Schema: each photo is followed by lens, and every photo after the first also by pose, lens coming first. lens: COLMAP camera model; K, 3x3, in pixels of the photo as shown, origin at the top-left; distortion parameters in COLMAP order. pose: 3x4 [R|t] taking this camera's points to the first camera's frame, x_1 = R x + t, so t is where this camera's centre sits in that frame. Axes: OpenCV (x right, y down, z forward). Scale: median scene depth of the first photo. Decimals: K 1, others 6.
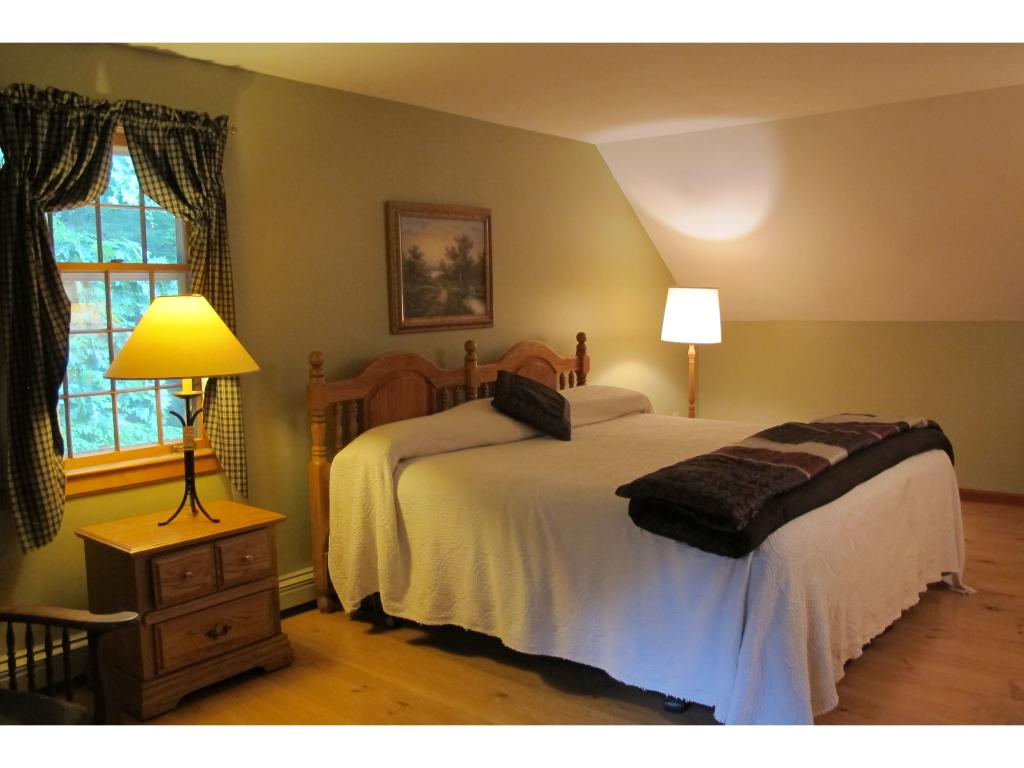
lens RADIAL K [[863.8, 0, 512.5], [0, 863.8, 383.0], [0, 0, 1]] dist [-0.125820, 0.069443]
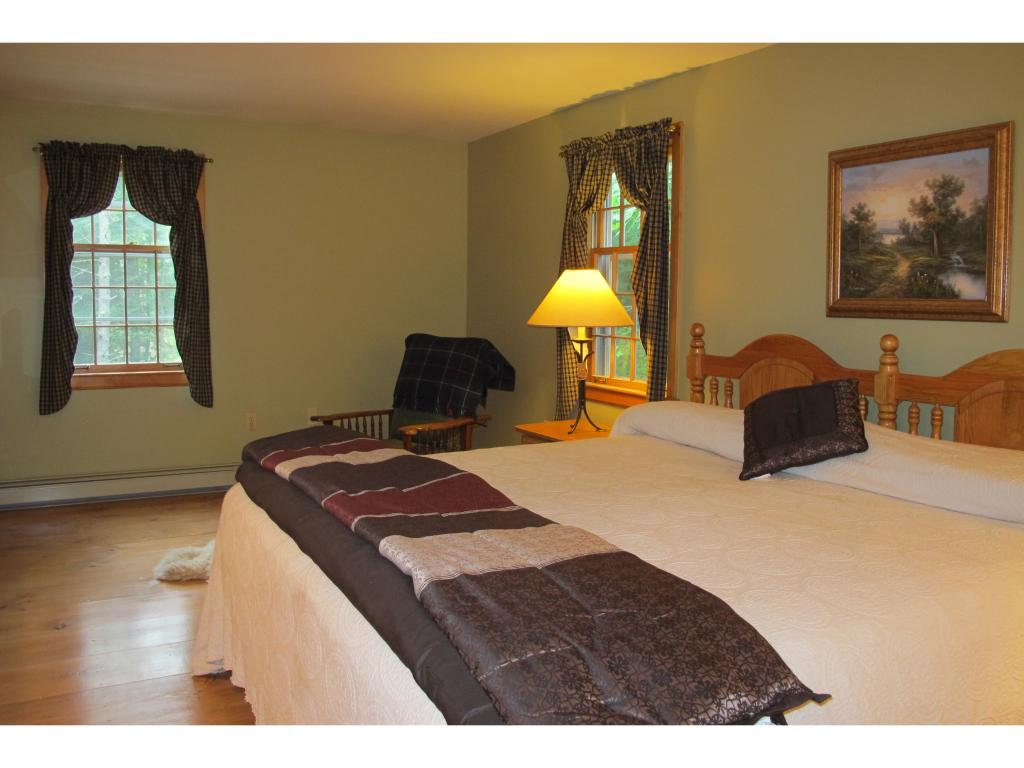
lens RADIAL K [[863.8, 0, 512.3], [0, 863.8, 381.8], [0, 0, 1]] dist [-0.125820, 0.069443]
pose [[-0.376913, 0.108557, -0.919865, 0.684893], [-0.093981, 0.983501, 0.154575, -0.087566], [0.921468, 0.144712, -0.360492, 0.971599]]
